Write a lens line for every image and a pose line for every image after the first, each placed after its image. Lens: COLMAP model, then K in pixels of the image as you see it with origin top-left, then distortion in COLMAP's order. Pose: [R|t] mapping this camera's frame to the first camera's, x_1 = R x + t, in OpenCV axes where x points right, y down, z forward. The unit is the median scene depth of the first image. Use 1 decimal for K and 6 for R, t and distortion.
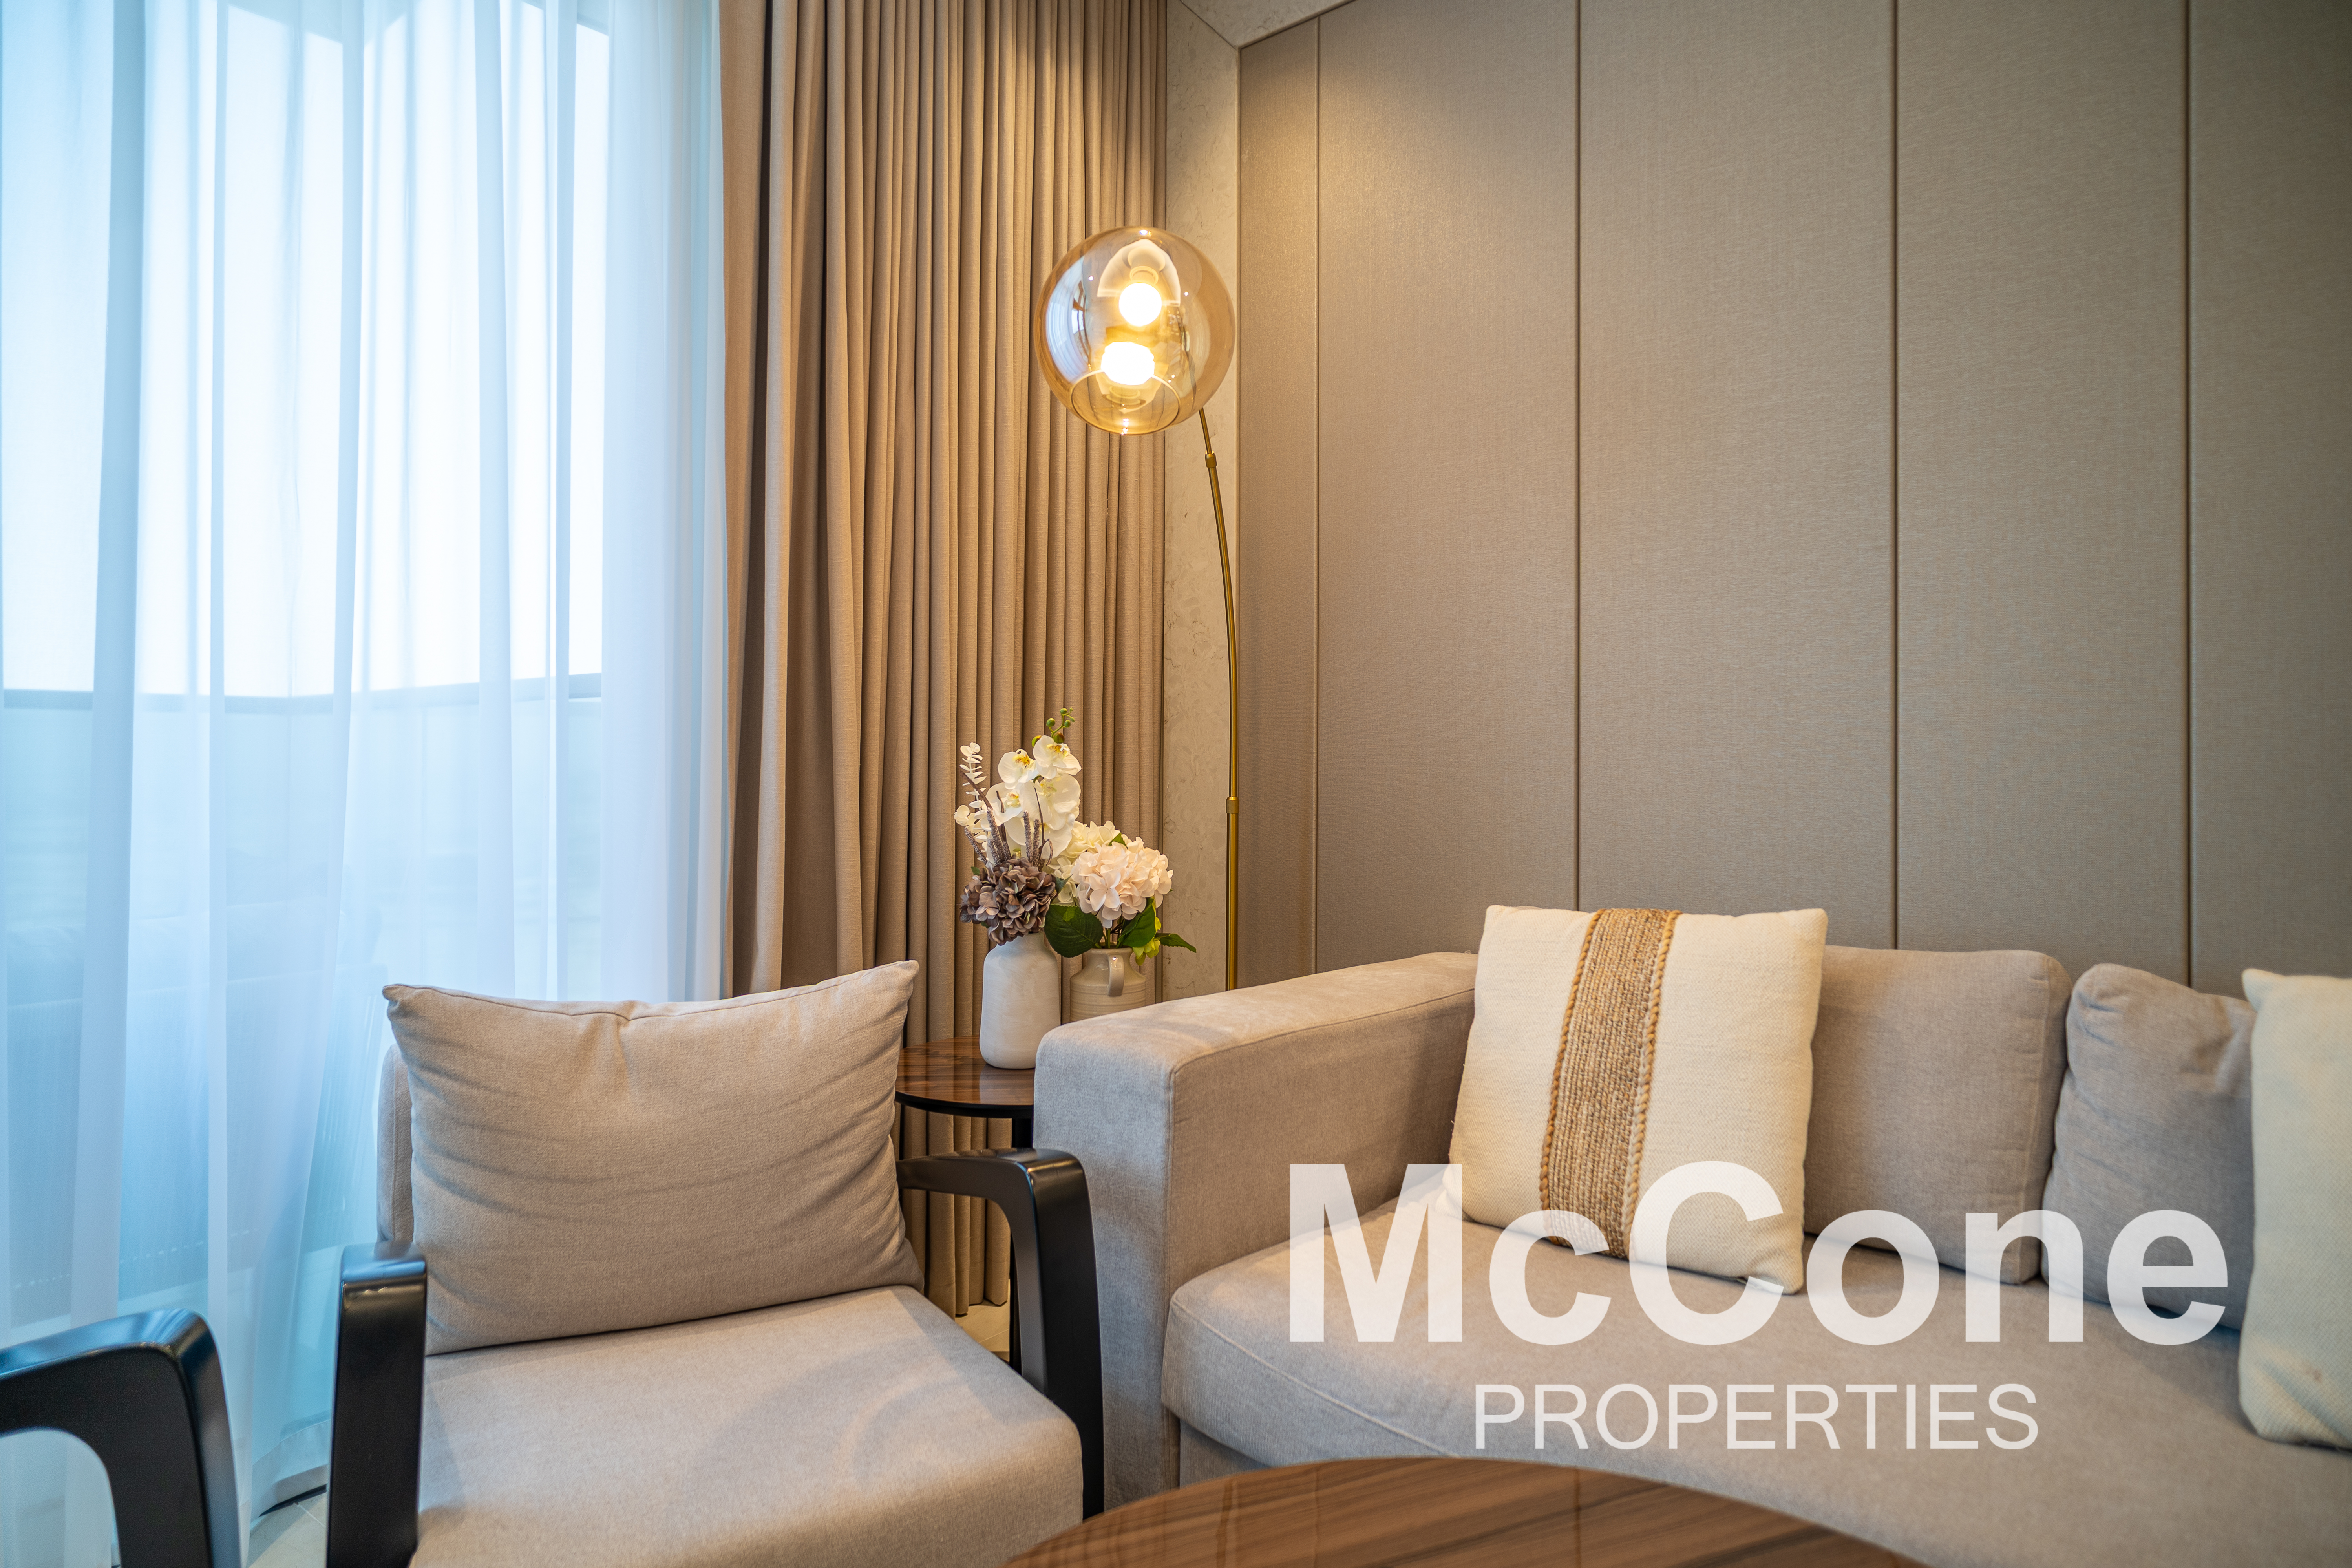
lens RADIAL K [[1407.7, 0, 1135.0], [0, 1407.7, 722.1], [0, 0, 1]] dist [0.002134, 0.008232]
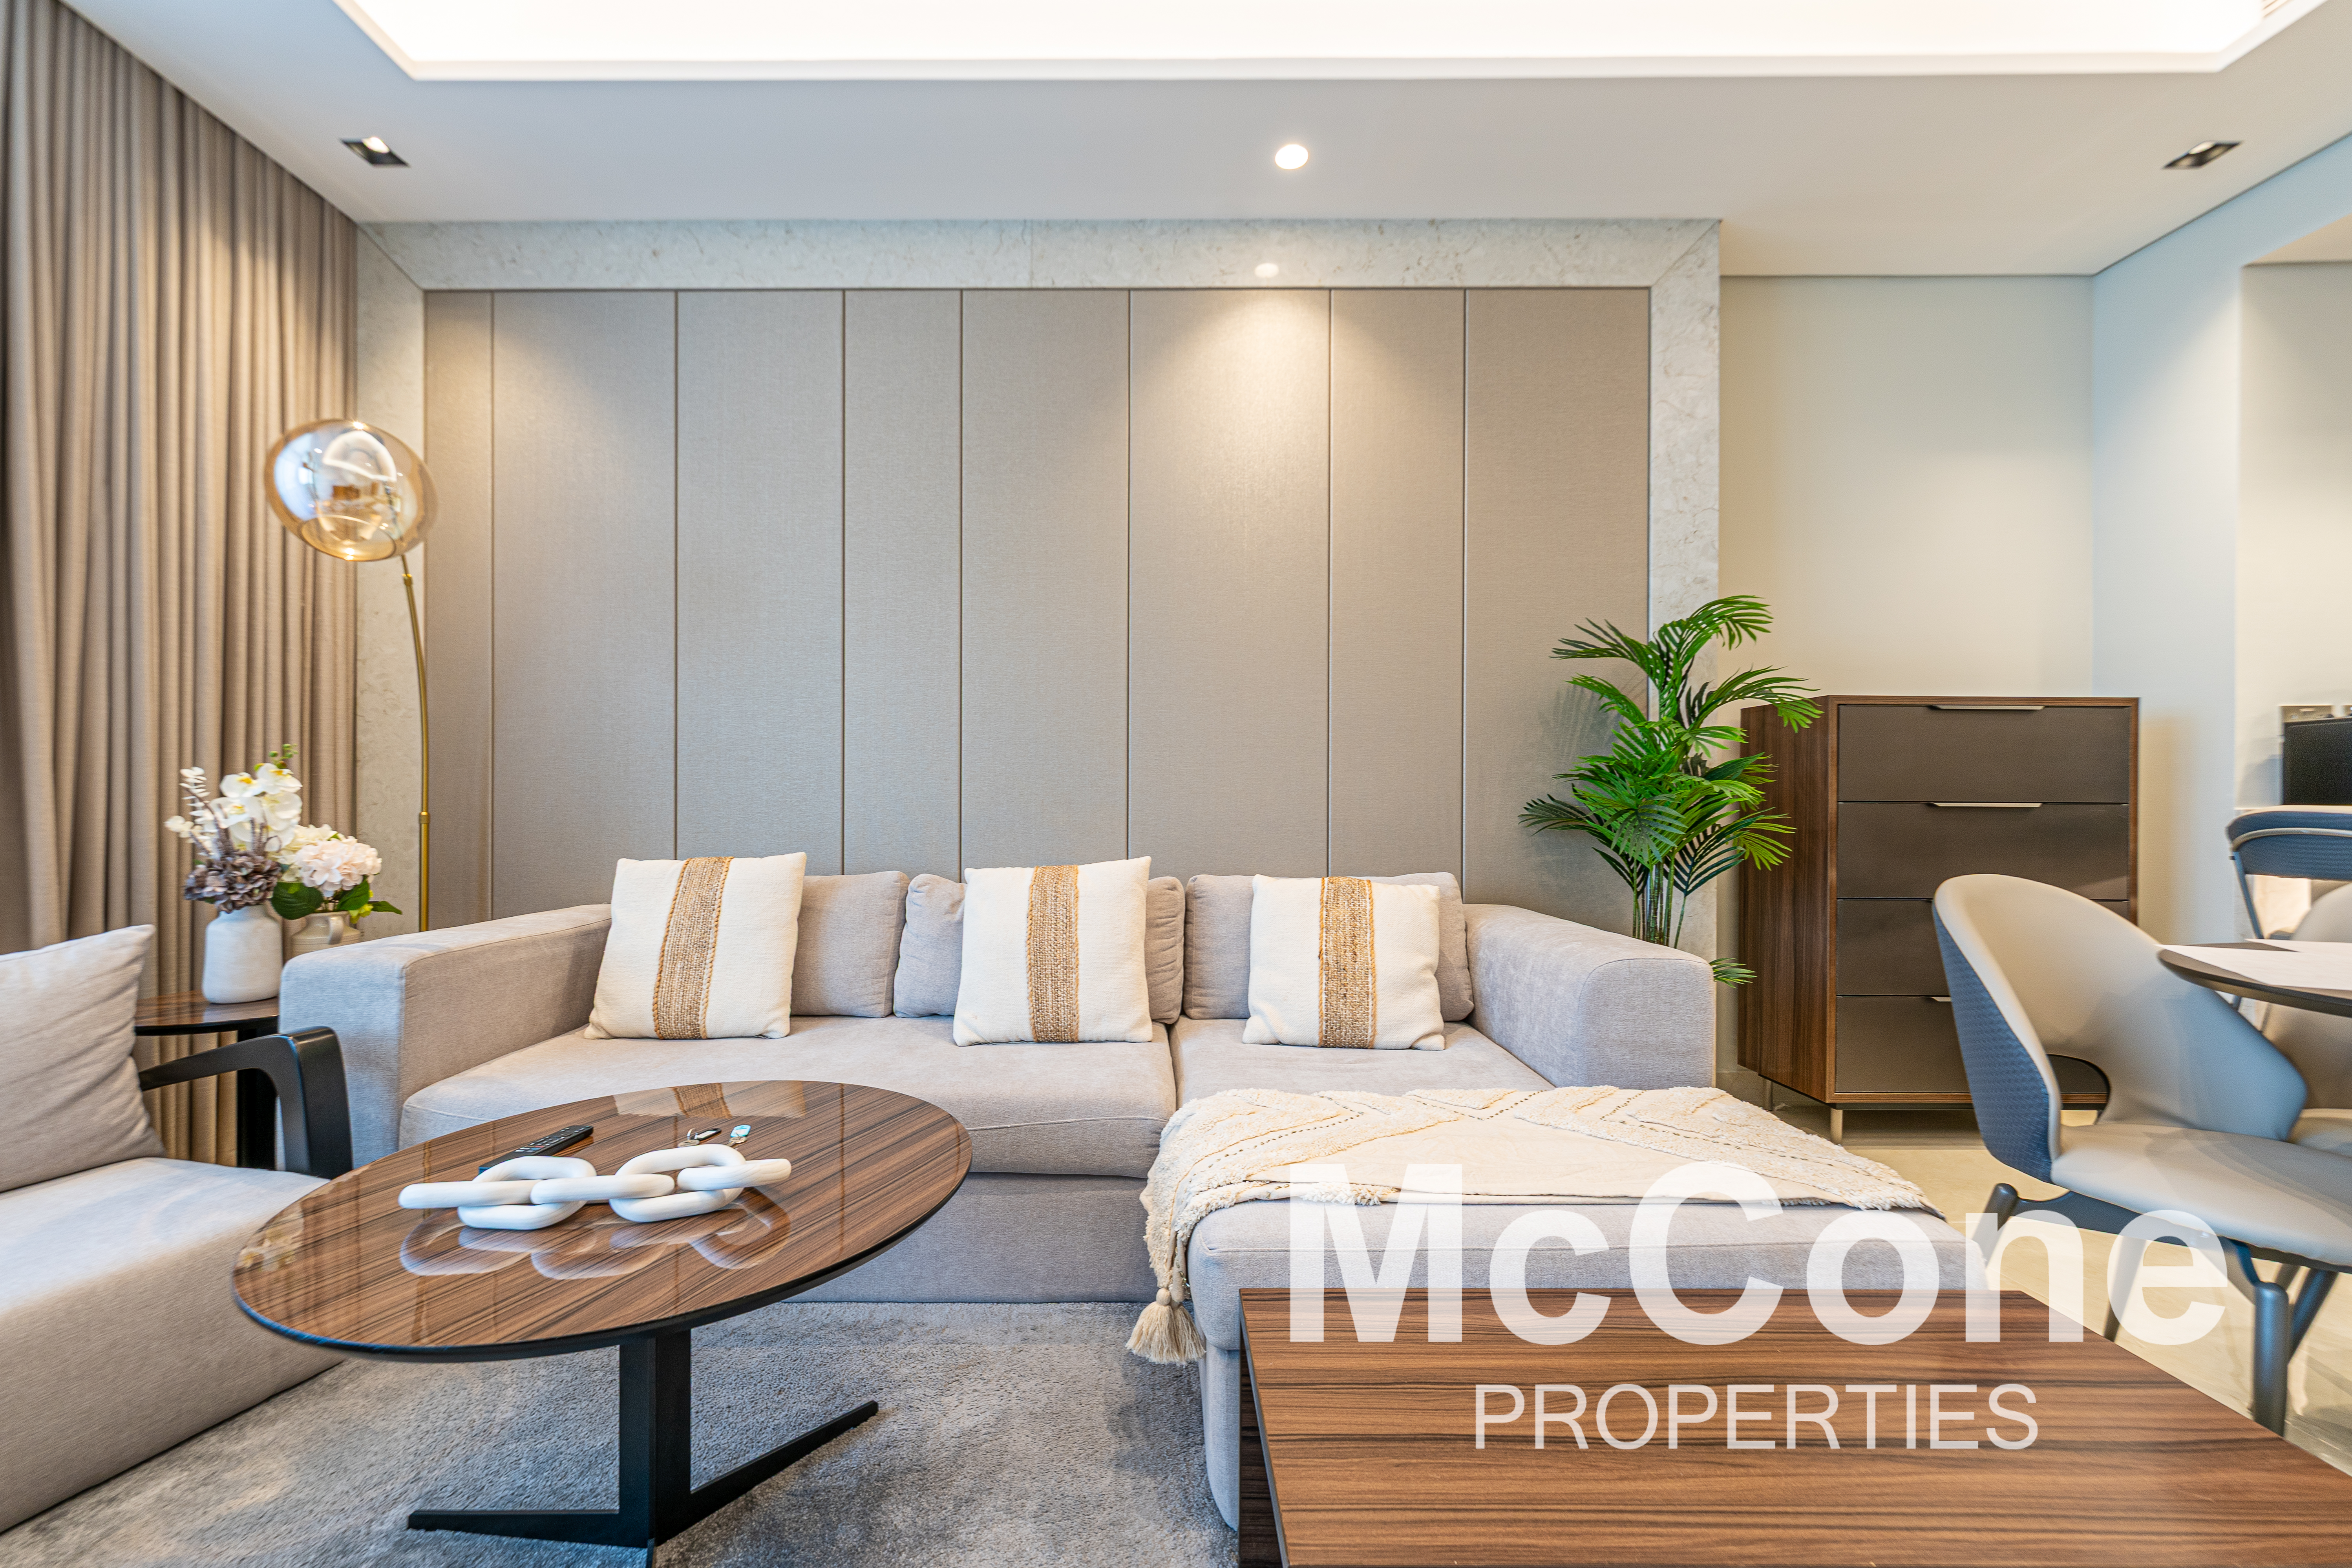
lens RADIAL K [[962.8, 0, 1160.4], [0, 962.8, 801.3], [0, 0, 1]] dist [-0.001893, 0.000650]
pose [[0.721528, -0.002615, 0.692380, -0.089937], [-0.009529, 0.999861, 0.013707, 0.026803], [-0.692320, -0.016488, 0.721403, -0.320785]]
